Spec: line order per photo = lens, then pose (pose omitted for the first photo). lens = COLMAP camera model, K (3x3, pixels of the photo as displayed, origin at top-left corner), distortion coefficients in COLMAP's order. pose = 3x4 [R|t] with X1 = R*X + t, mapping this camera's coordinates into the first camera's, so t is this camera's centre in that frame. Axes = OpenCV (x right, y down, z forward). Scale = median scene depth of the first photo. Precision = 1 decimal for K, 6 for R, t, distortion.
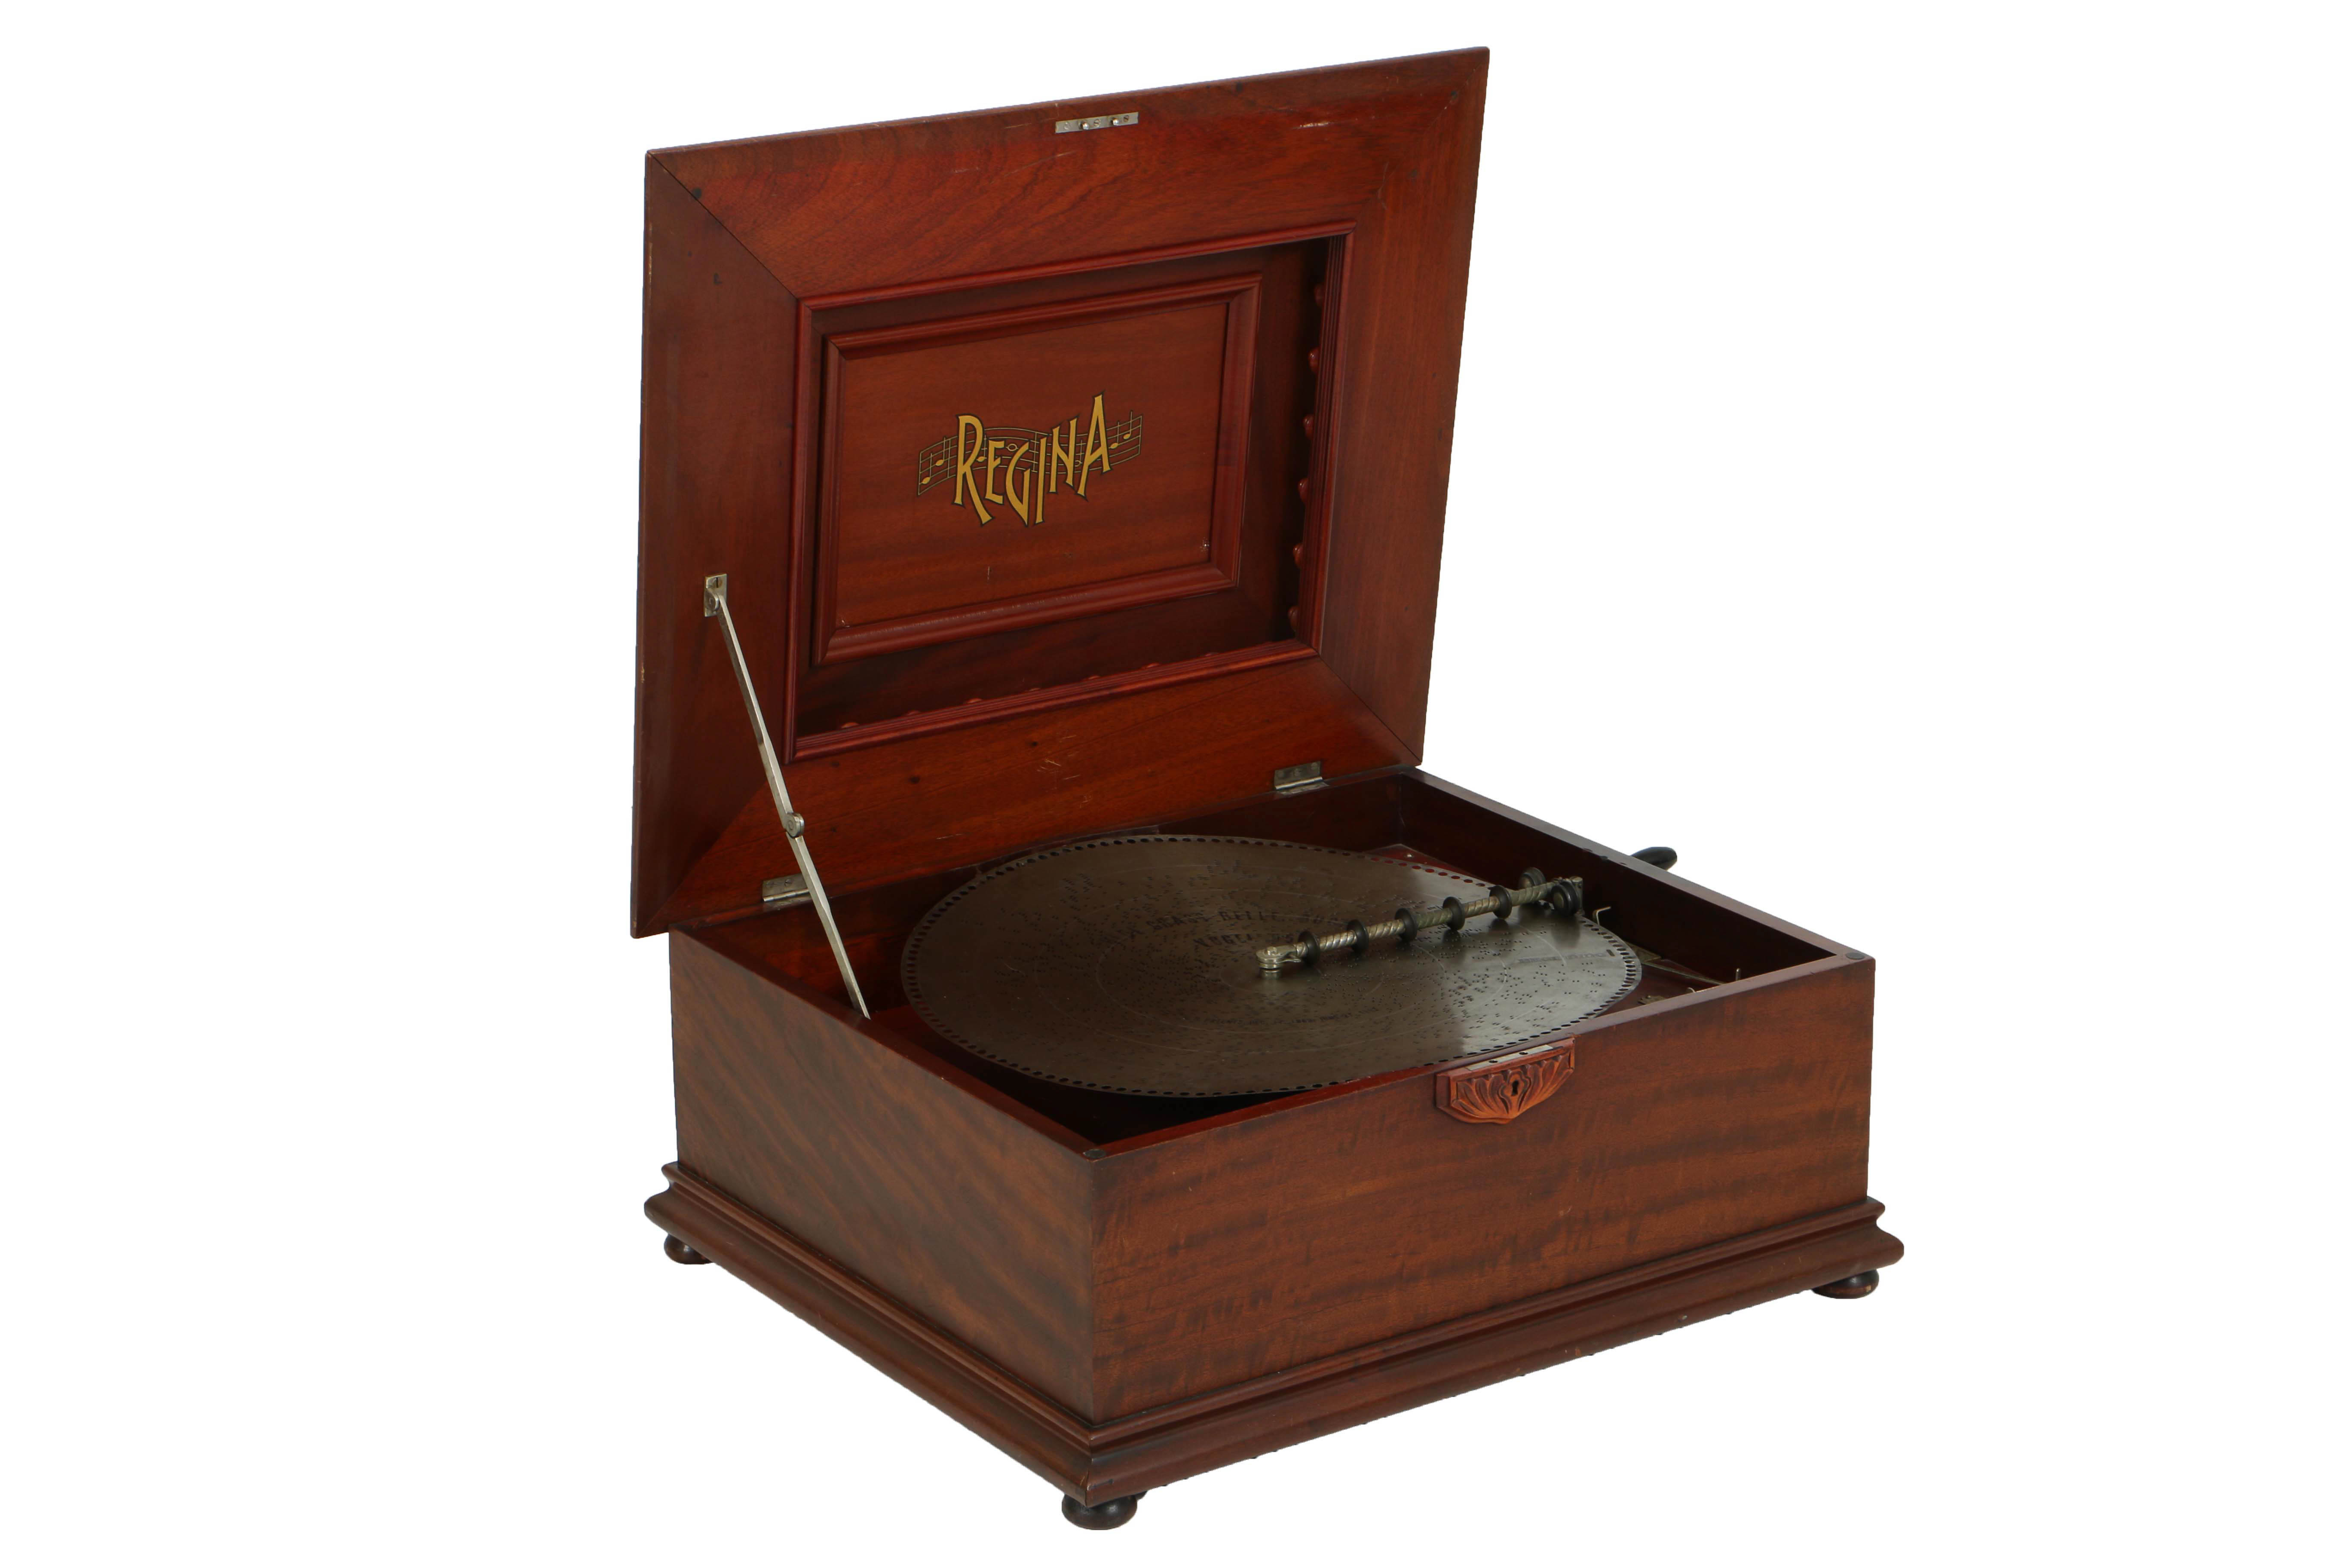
lens RADIAL K [[5071.7, 0, 1182.2], [0, 5071.7, 778.5], [0, 0, 1]] dist [0.269583, 0.000000]
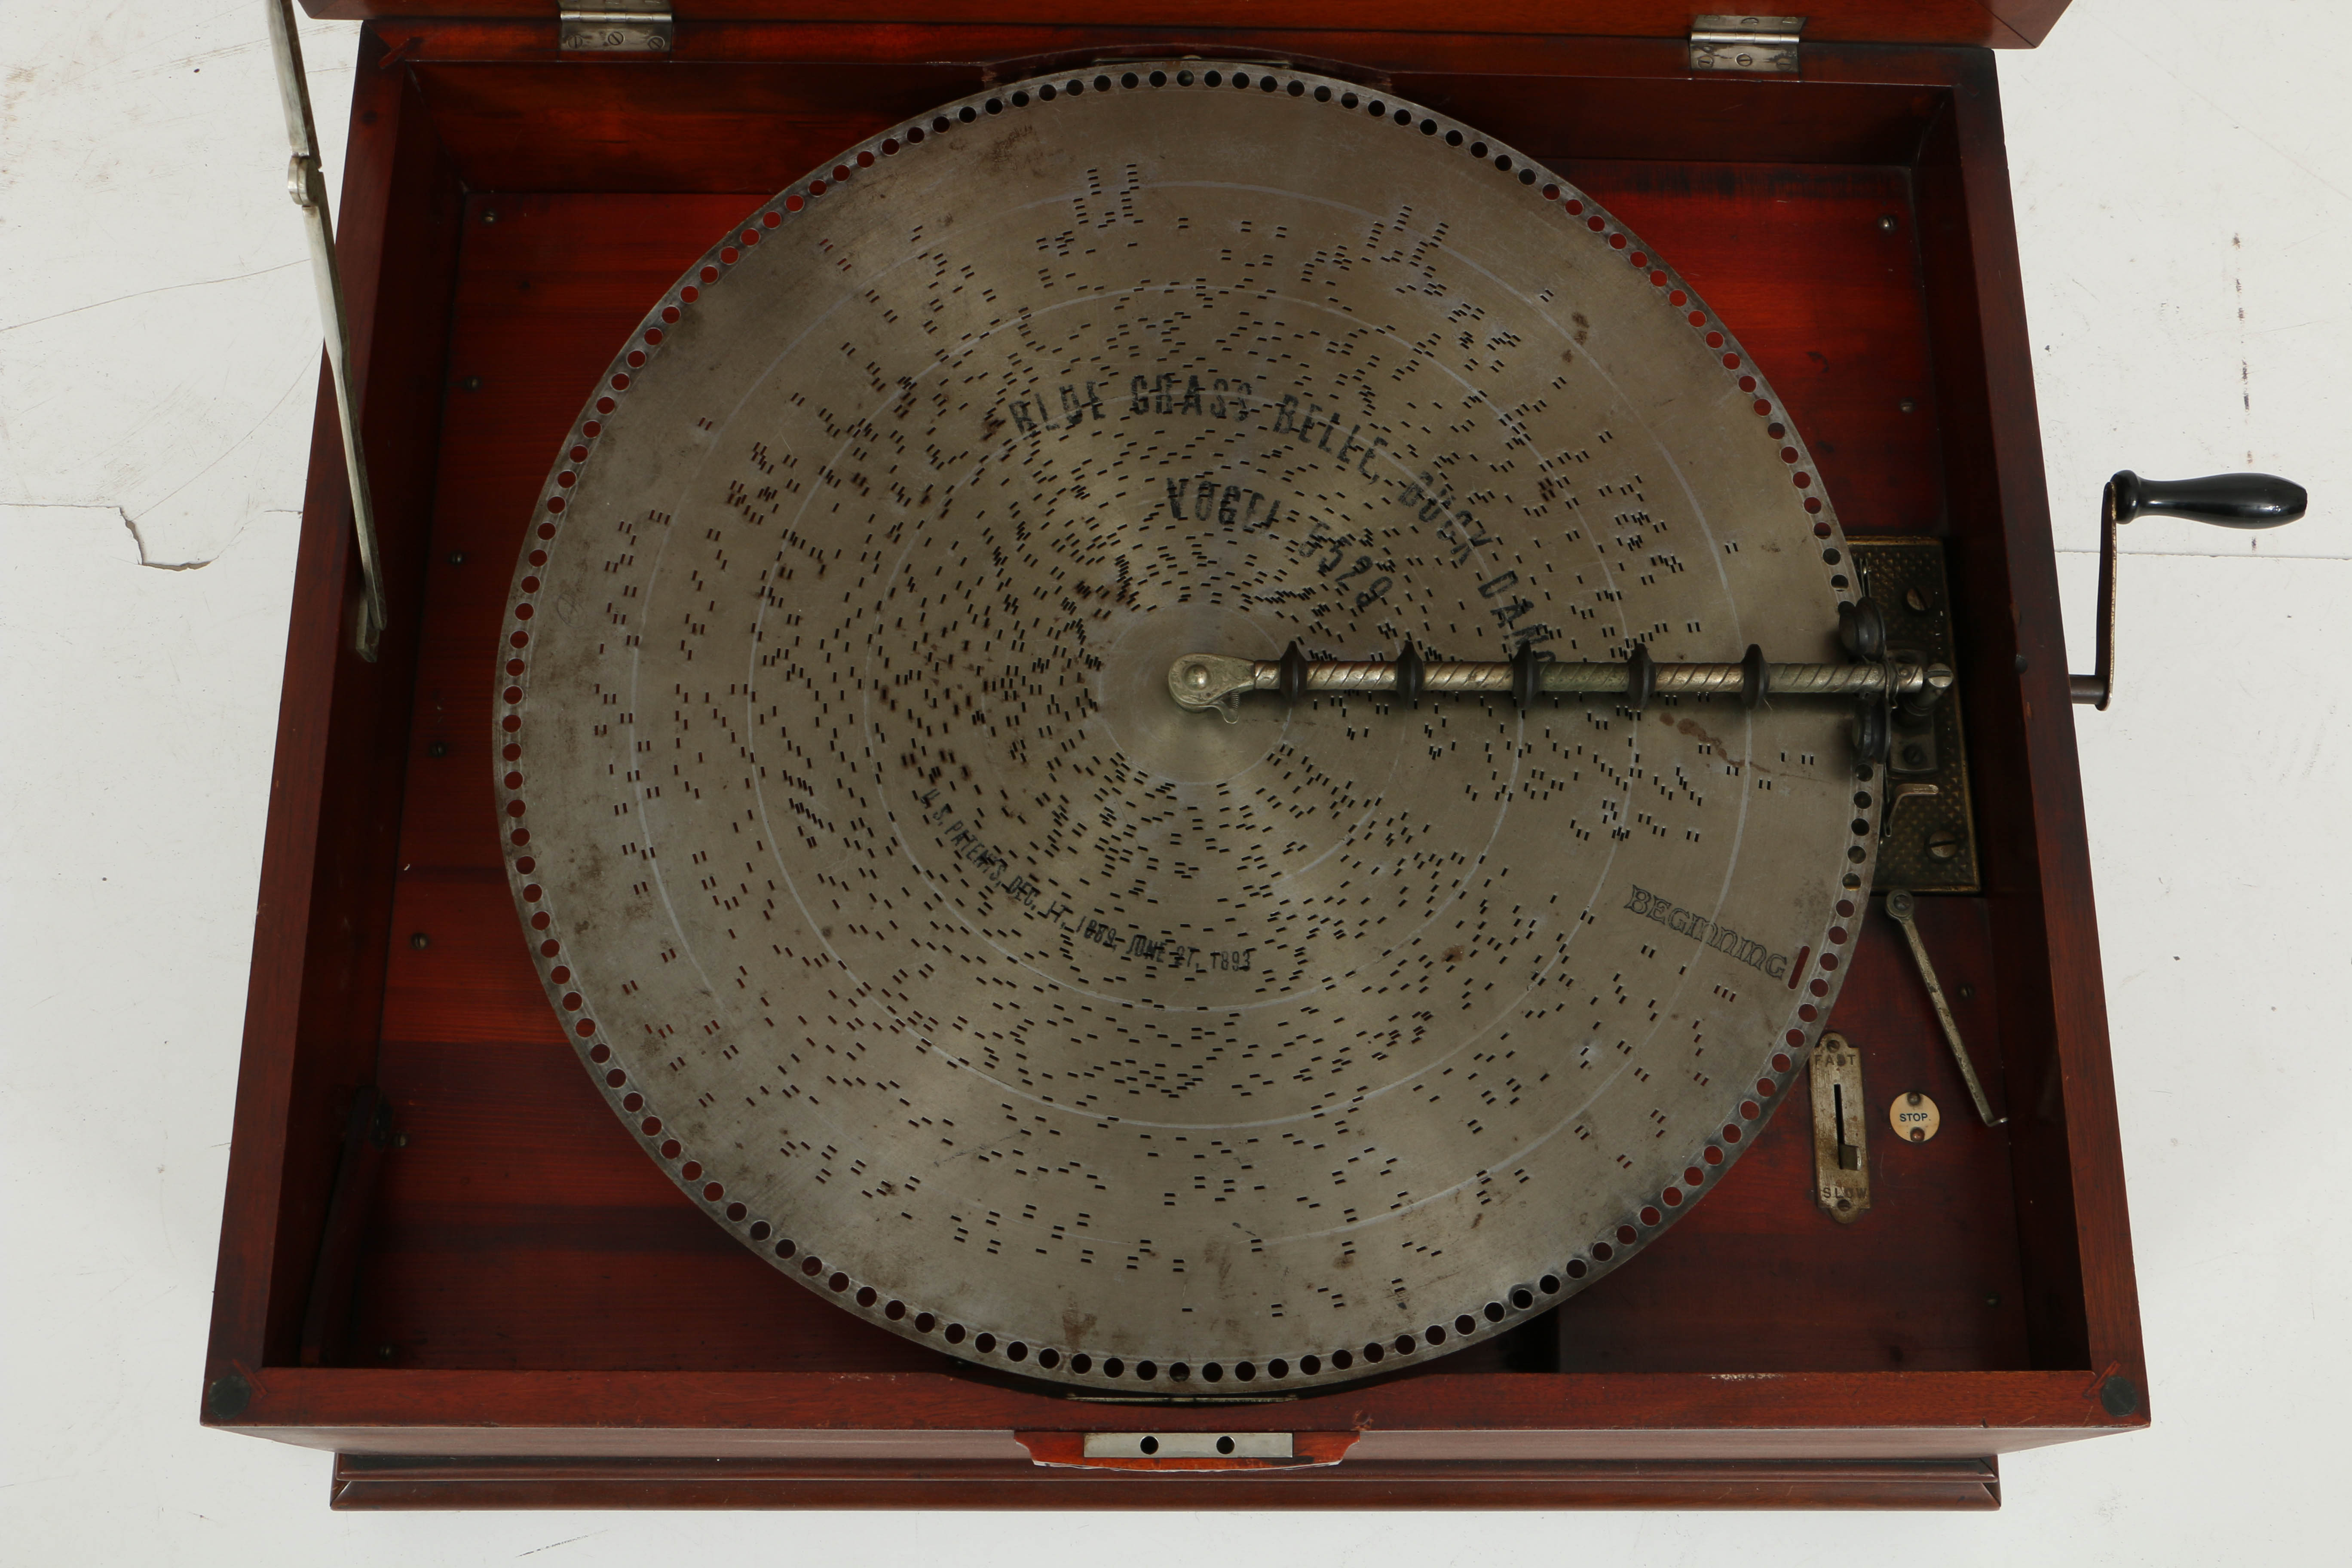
lens RADIAL K [[2529.0, 0, 1183.4], [0, 2529.0, 777.9], [0, 0, 1]] dist [-0.011139, 0.000000]
pose [[0.824716, 0.545267, -0.150090, 0.060403], [-0.201578, 0.531372, 0.822806, -0.174401], [0.528402, -0.648327, 0.548145, 0.842921]]
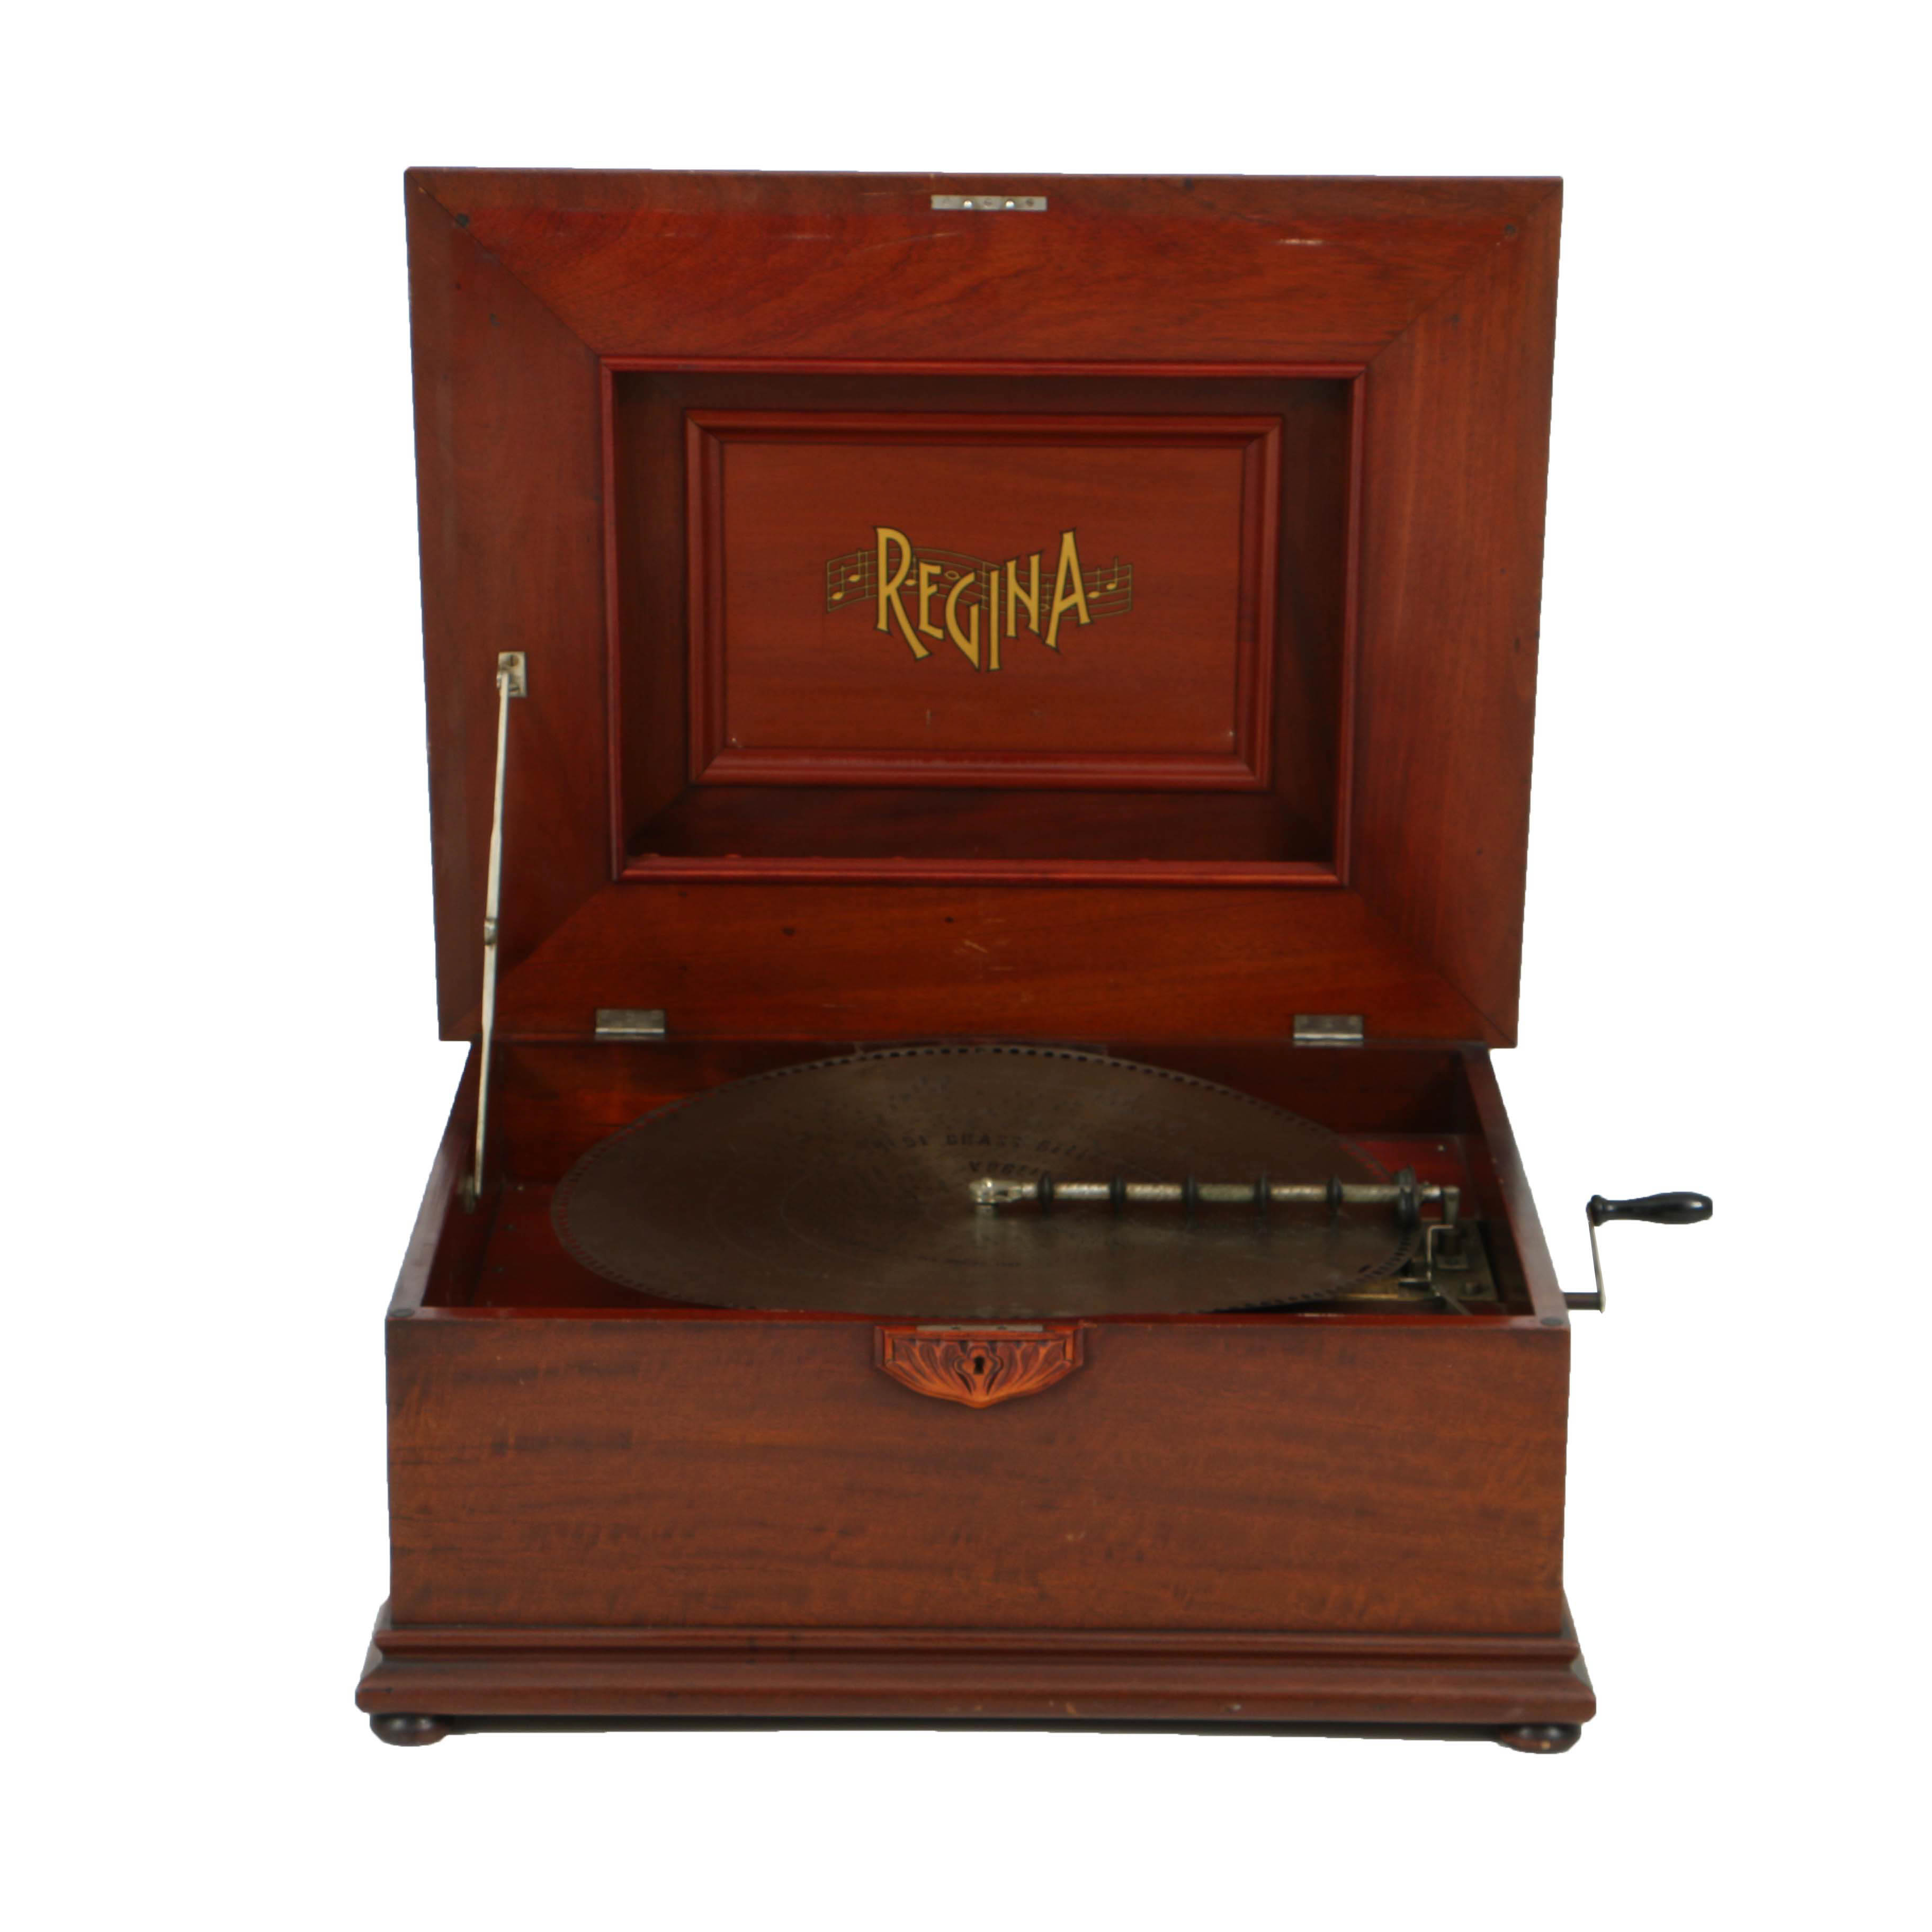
lens RADIAL K [[5426.2, 0, 973.4], [0, 5426.2, 981.2], [0, 0, 1]] dist [0.182918, 0.000000]
pose [[0.820174, 0.169049, -0.546569, 0.503685], [-0.185169, 0.982363, 0.025973, -0.022252], [0.541320, 0.079905, 0.837011, 0.232889]]
